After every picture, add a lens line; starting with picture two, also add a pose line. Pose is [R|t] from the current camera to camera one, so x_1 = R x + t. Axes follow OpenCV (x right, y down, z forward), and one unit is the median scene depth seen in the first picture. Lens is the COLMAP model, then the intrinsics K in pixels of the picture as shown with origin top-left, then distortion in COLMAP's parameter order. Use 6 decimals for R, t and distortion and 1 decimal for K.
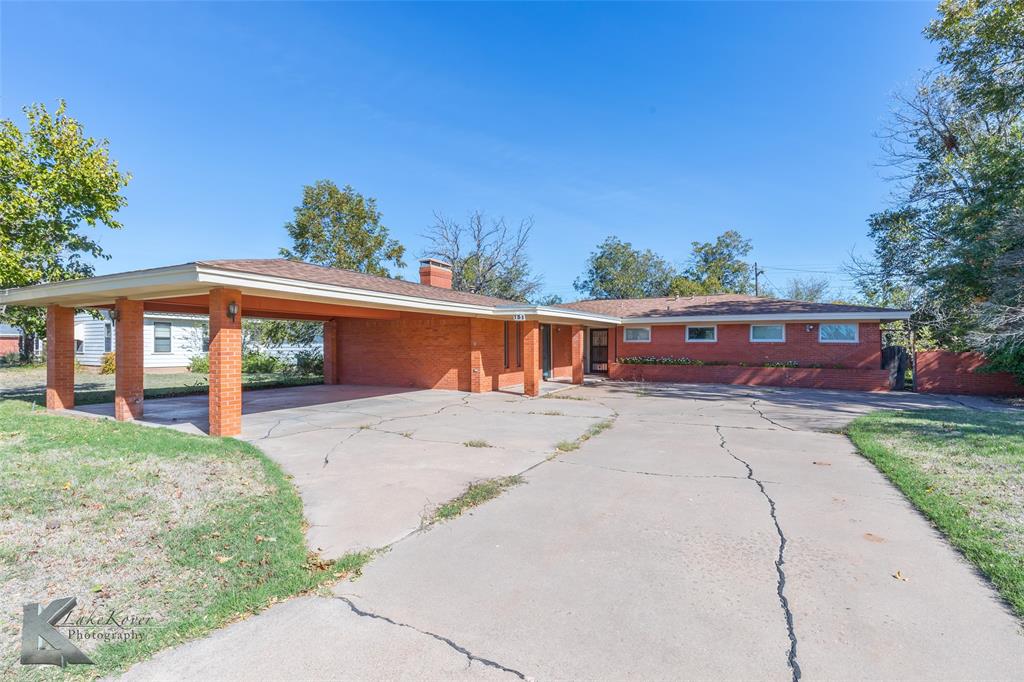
lens RADIAL K [[462.2, 0, 513.8], [0, 462.2, 347.1], [0, 0, 1]] dist [0.008100, 0.000897]
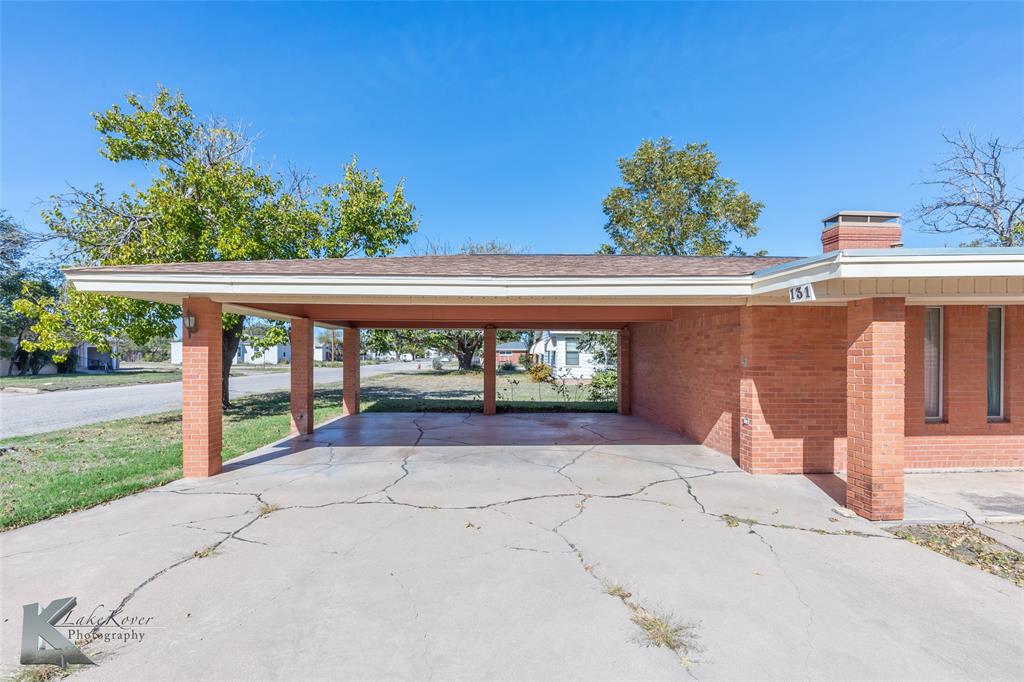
lens RADIAL K [[462.2, 0, 511.5], [0, 462.2, 358.2], [0, 0, 1]] dist [0.008100, 0.000897]
pose [[0.493710, 0.004637, -0.869614, 0.152346], [-0.005296, 0.999983, 0.002326, -0.009237], [0.869611, 0.003457, 0.493726, 0.435707]]
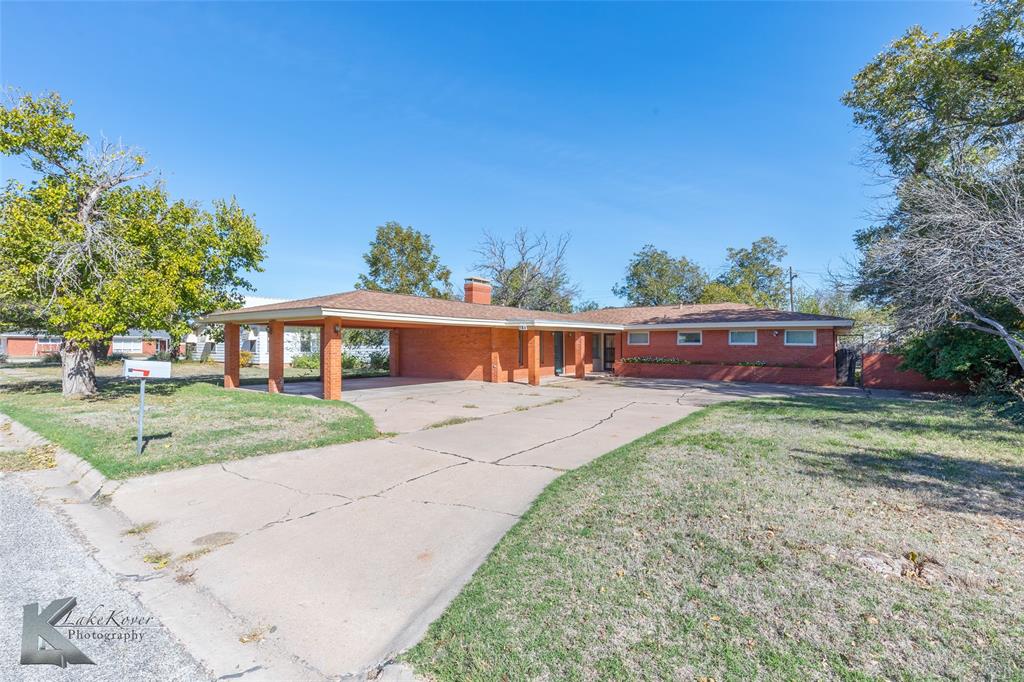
lens RADIAL K [[462.2, 0, 515.9], [0, 462.2, 339.3], [0, 0, 1]] dist [0.008100, 0.000897]
pose [[0.991064, -0.000511, -0.133390, 0.123877], [-0.001630, 0.999872, -0.015935, -0.006023], [0.133381, 0.016010, 0.990936, -0.267347]]
